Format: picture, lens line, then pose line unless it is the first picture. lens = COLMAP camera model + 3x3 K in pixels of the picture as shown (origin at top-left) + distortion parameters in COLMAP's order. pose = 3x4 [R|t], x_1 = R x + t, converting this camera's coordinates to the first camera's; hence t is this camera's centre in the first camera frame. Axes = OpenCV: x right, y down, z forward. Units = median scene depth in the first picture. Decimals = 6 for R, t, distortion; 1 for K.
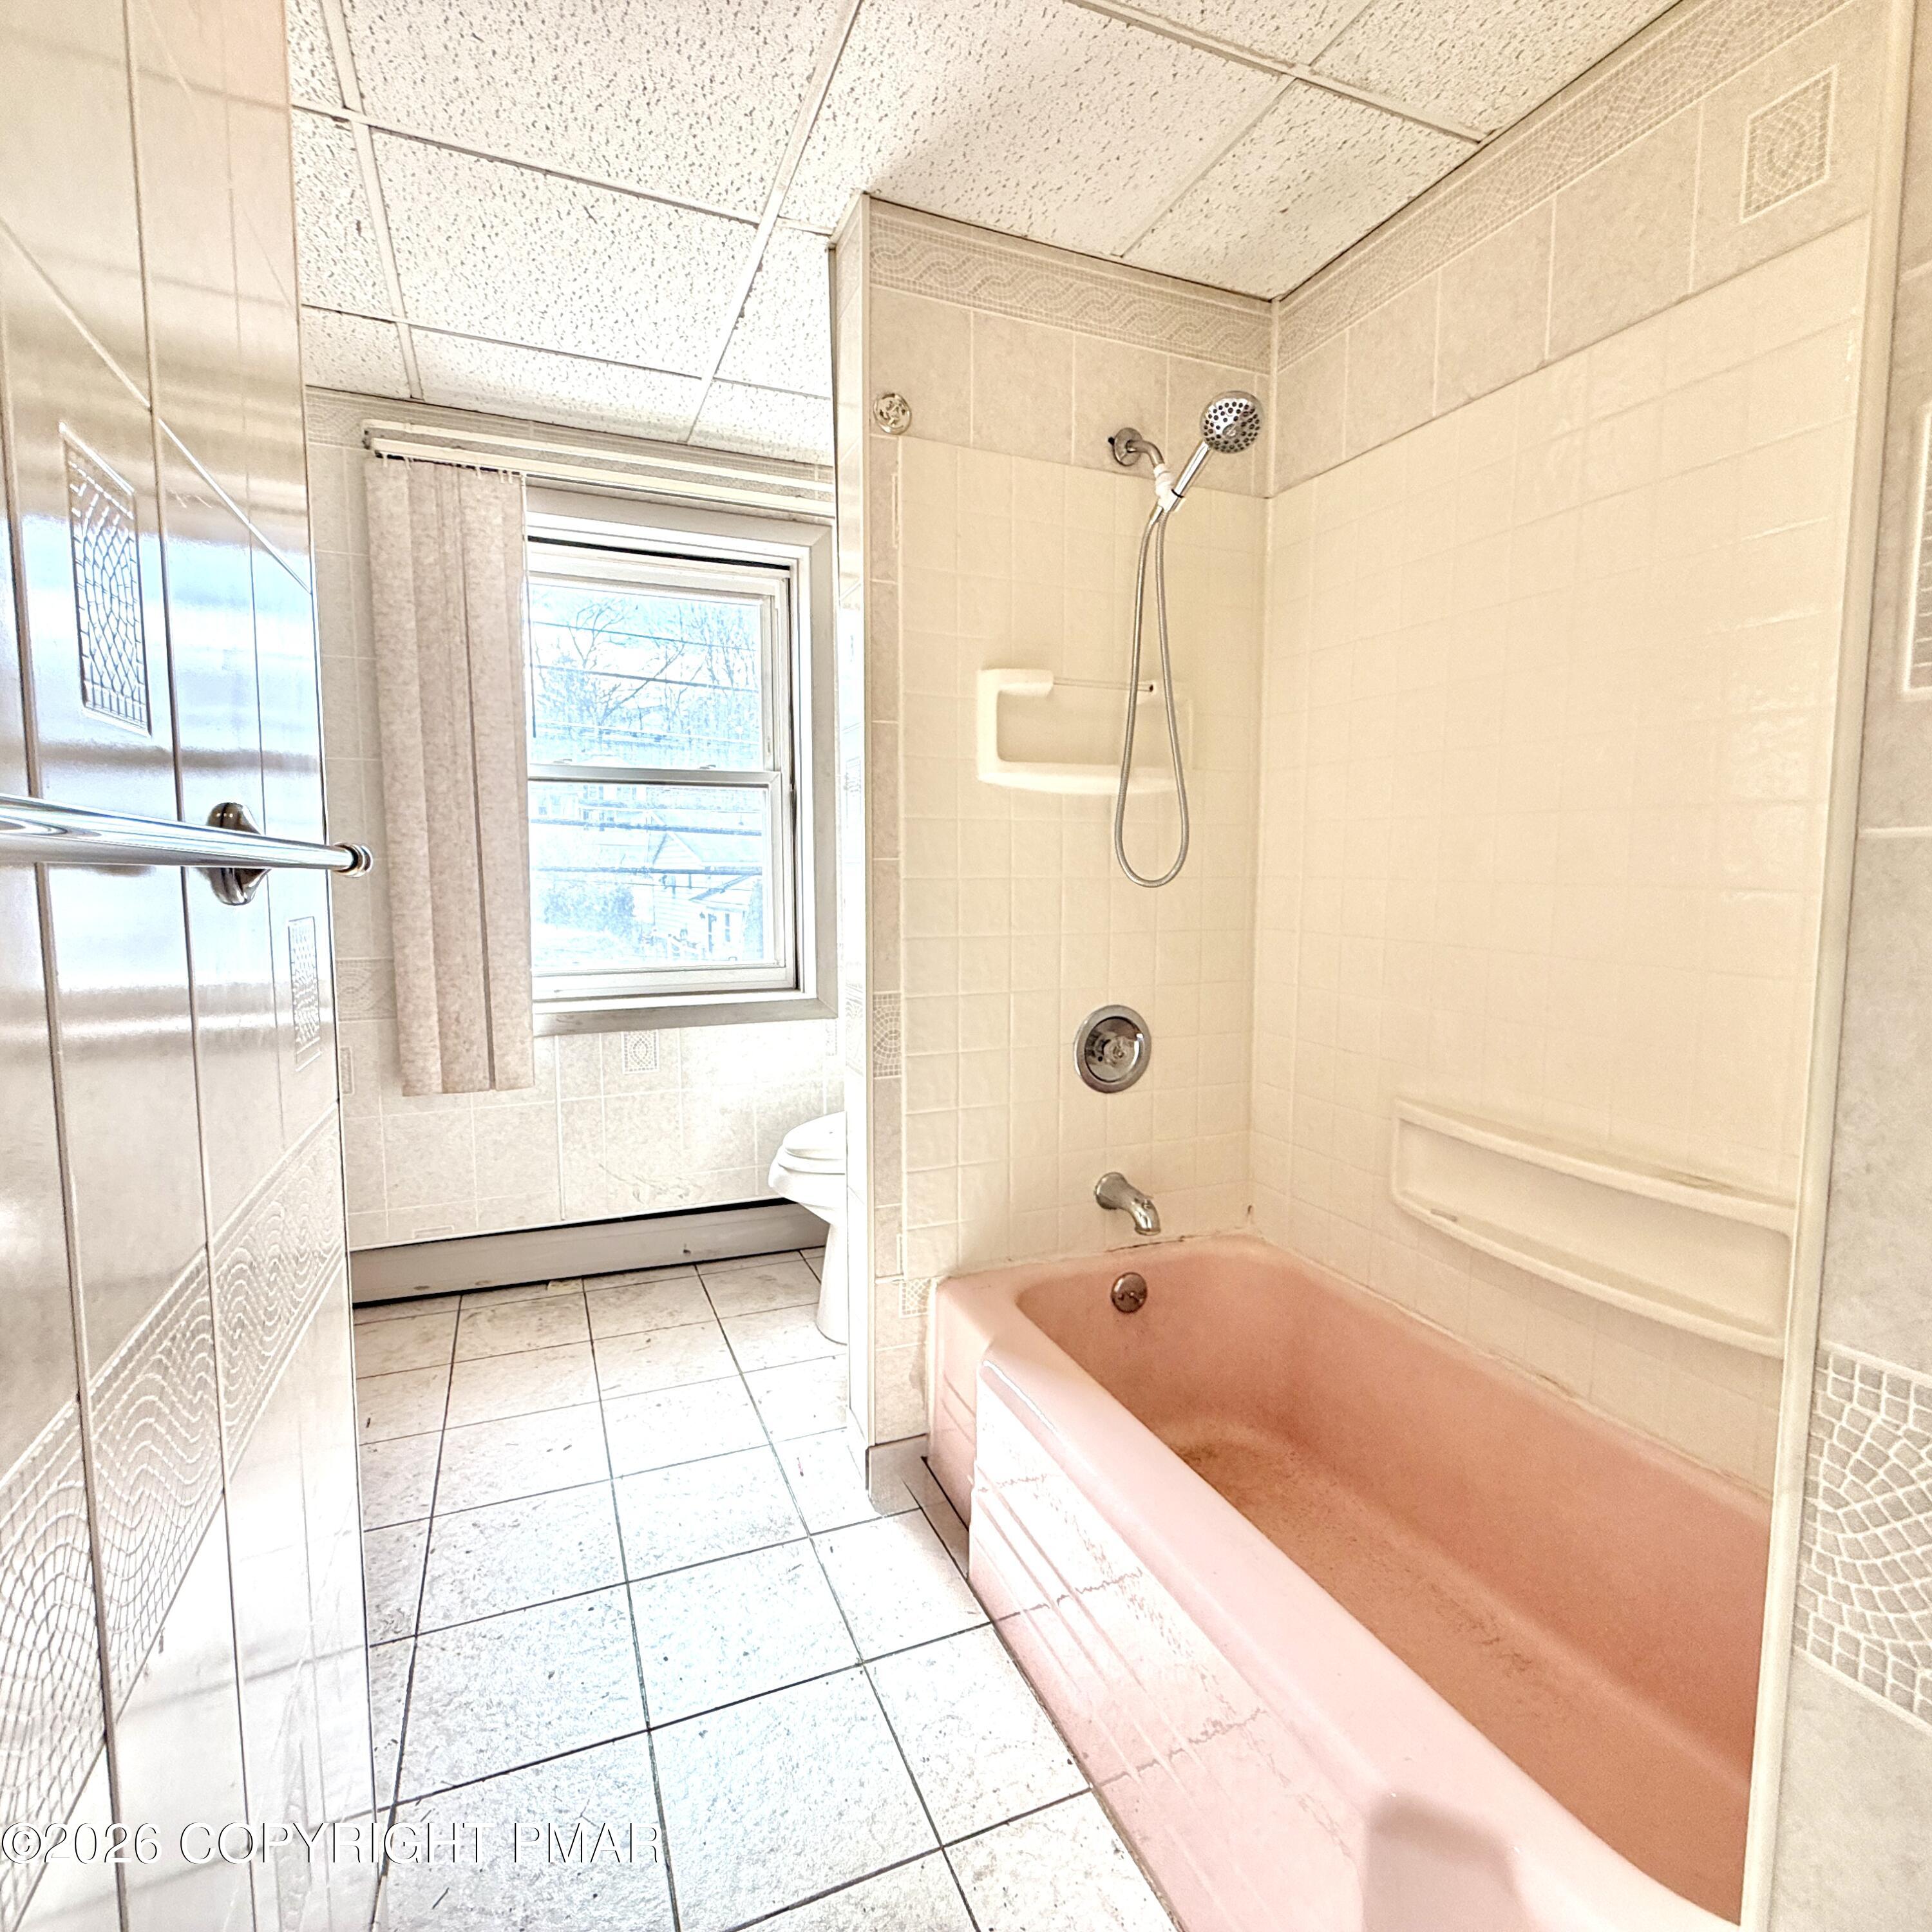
lens RADIAL K [[1045.1, 0, 971.0], [0, 1045.1, 986.7], [0, 0, 1]] dist [-0.032300, -0.000450]
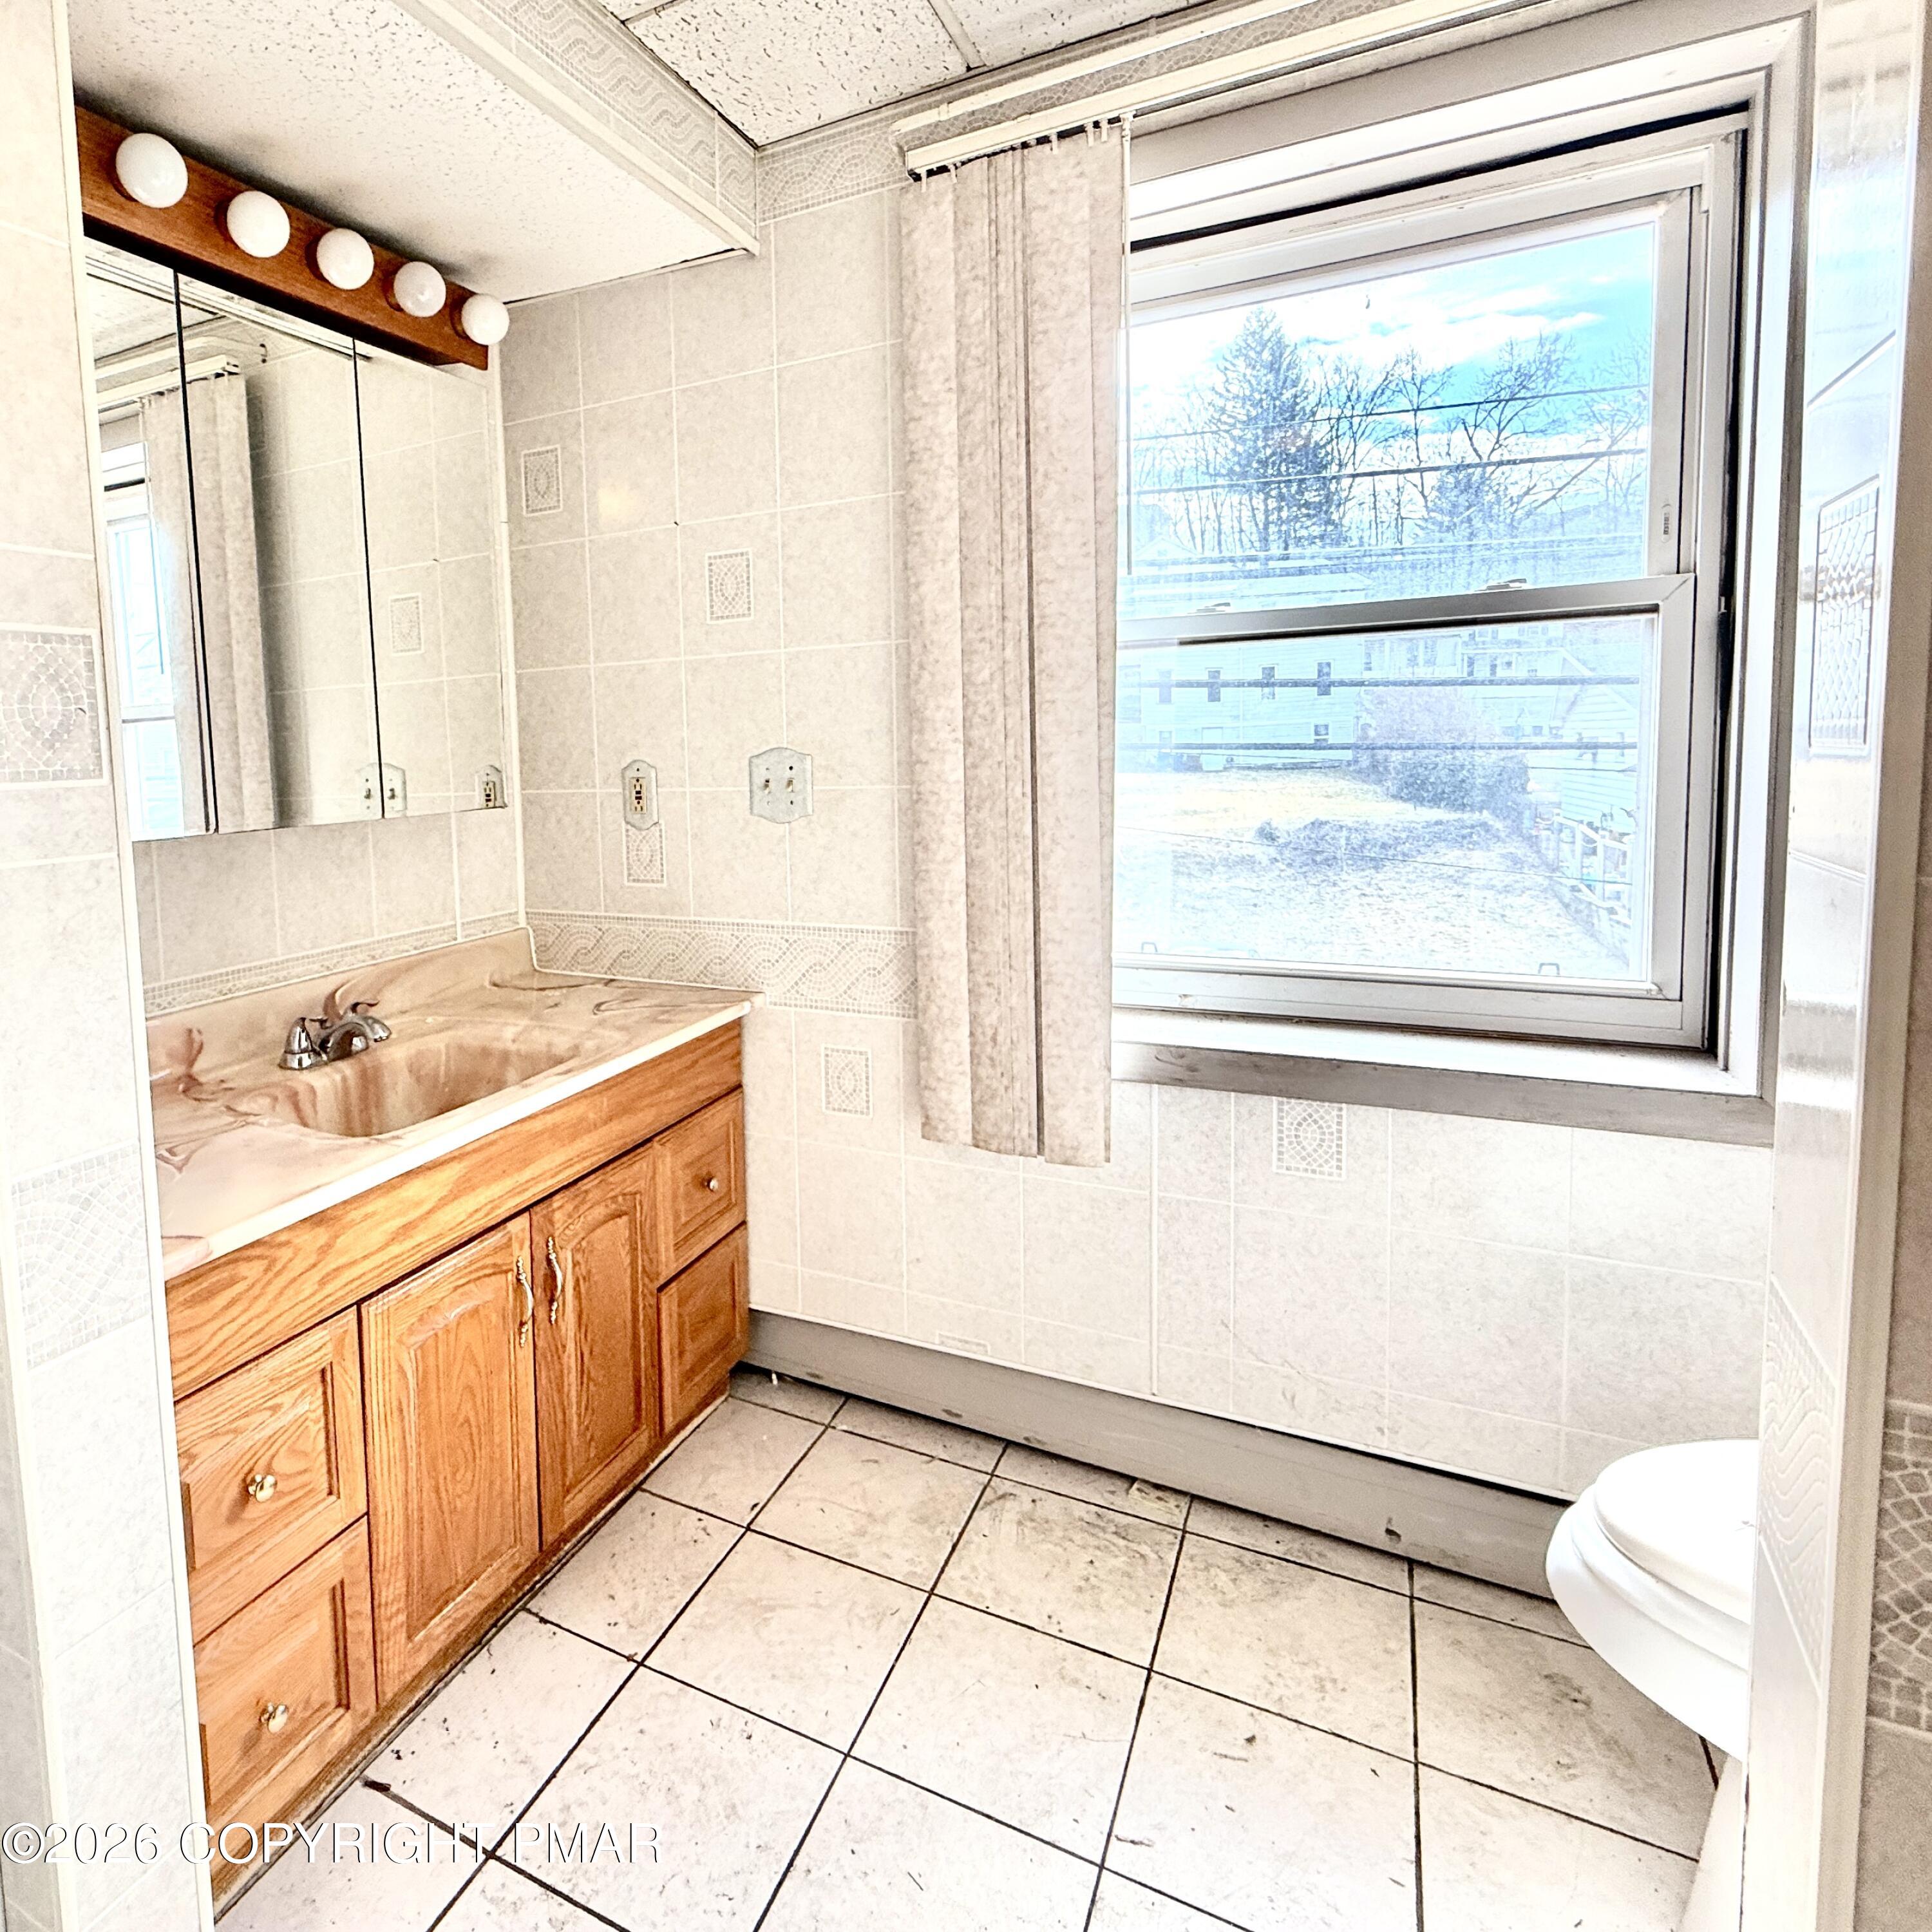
lens RADIAL K [[982.0, 0, 964.6], [0, 982.0, 802.1], [0, 0, 1]] dist [0.000785, -0.001467]
pose [[0.595669, 0.045470, -0.801942, -0.031312], [-0.054826, 0.998370, 0.015884, -0.120414], [0.801356, 0.034505, 0.597191, 0.620436]]
